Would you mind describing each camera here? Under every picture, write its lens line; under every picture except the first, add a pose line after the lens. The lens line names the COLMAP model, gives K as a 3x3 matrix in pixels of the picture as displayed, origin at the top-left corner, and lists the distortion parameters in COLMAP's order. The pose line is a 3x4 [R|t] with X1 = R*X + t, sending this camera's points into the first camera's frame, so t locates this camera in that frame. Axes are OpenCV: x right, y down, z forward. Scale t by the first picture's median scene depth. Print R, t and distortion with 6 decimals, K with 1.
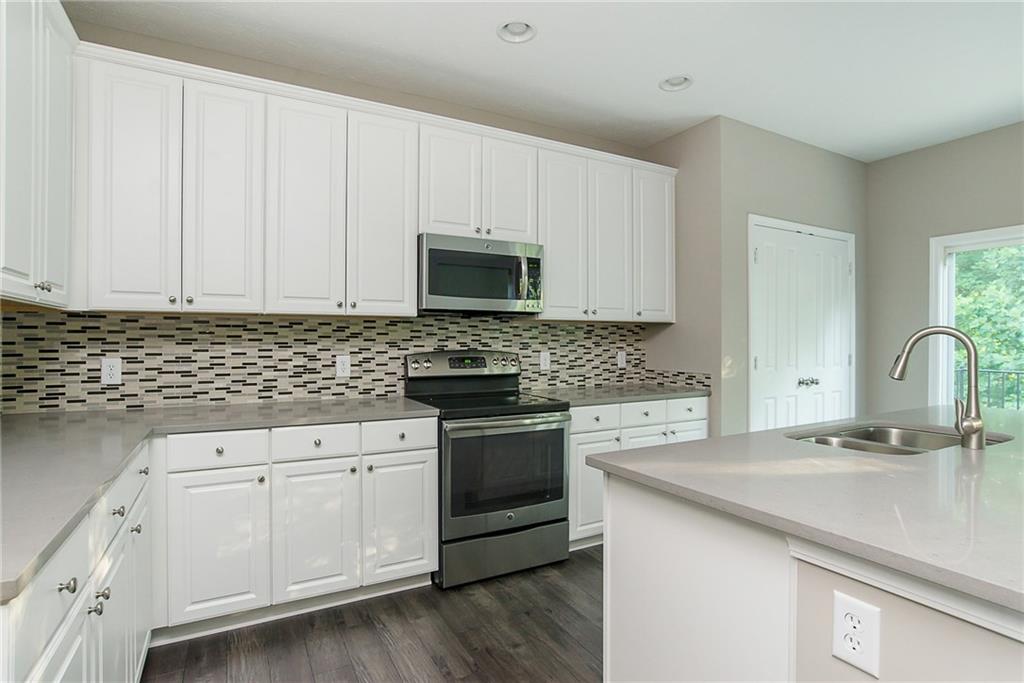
lens RADIAL K [[532.4, 0, 498.5], [0, 532.4, 338.2], [0, 0, 1]] dist [-0.059446, 0.000072]
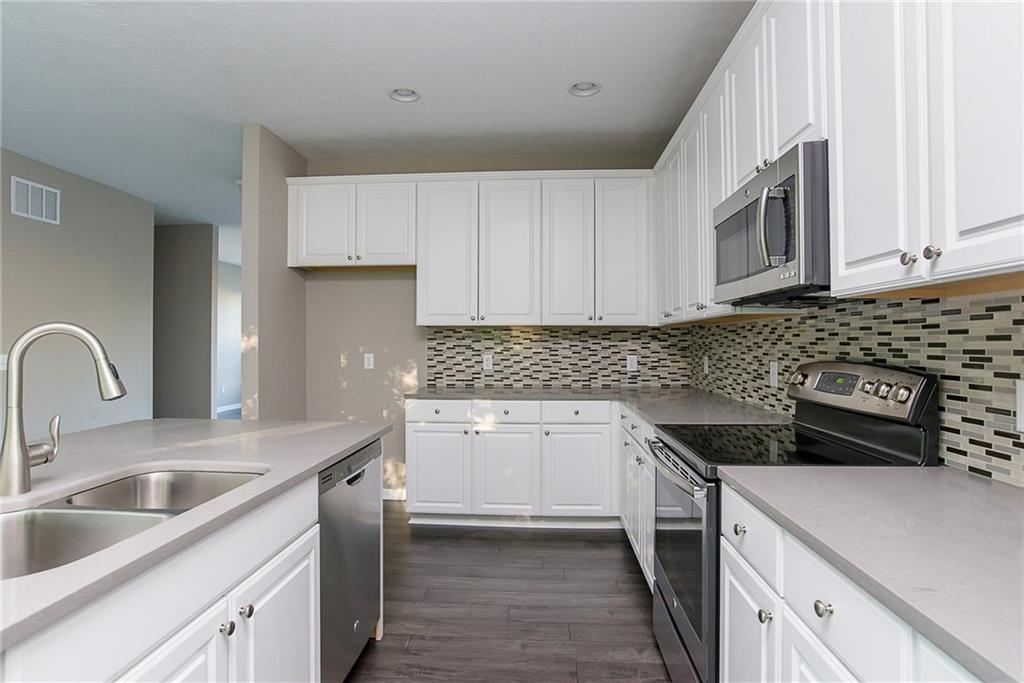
lens RADIAL K [[525.3, 0, 512.0], [0, 525.3, 341.5], [0, 0, 1]] dist [-0.001681, -0.000218]
pose [[-0.529734, -0.005659, -0.848145, 0.593810], [-0.001424, 0.999982, -0.005783, 0.005310], [0.848163, -0.001855, -0.529732, 0.992213]]
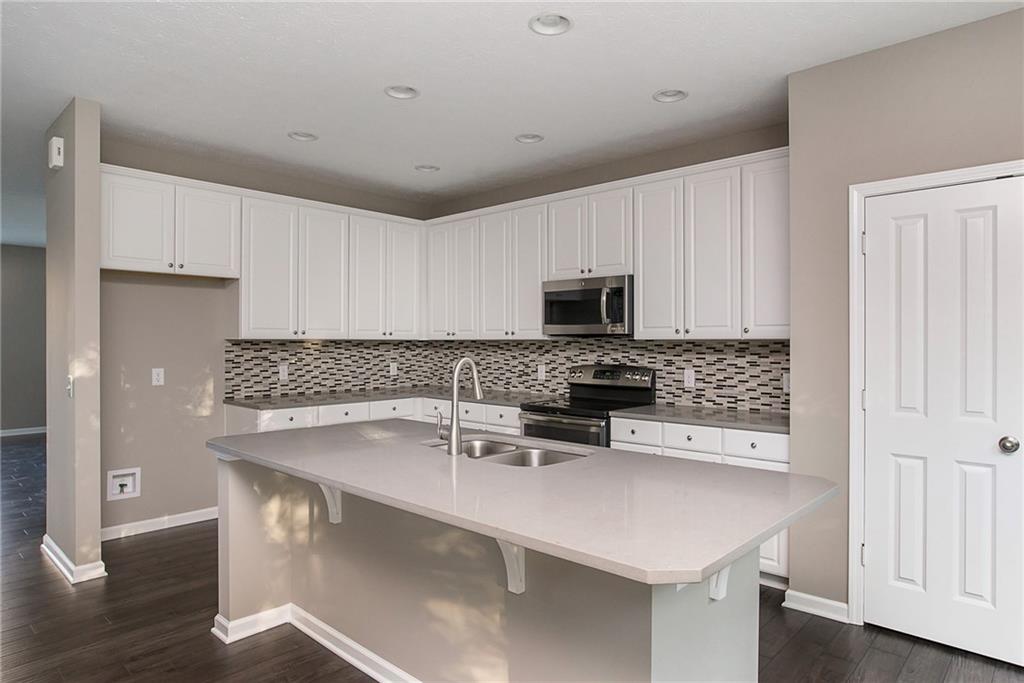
lens RADIAL K [[608.2, 0, 512.0], [0, 608.2, 341.5], [0, 0, 1]] dist [-0.001806, -0.000003]
pose [[0.314202, -0.002310, -0.949353, 1.198161], [-0.000294, 0.999997, -0.002531, -0.027051], [0.949356, 0.001075, 0.314201, 0.345077]]
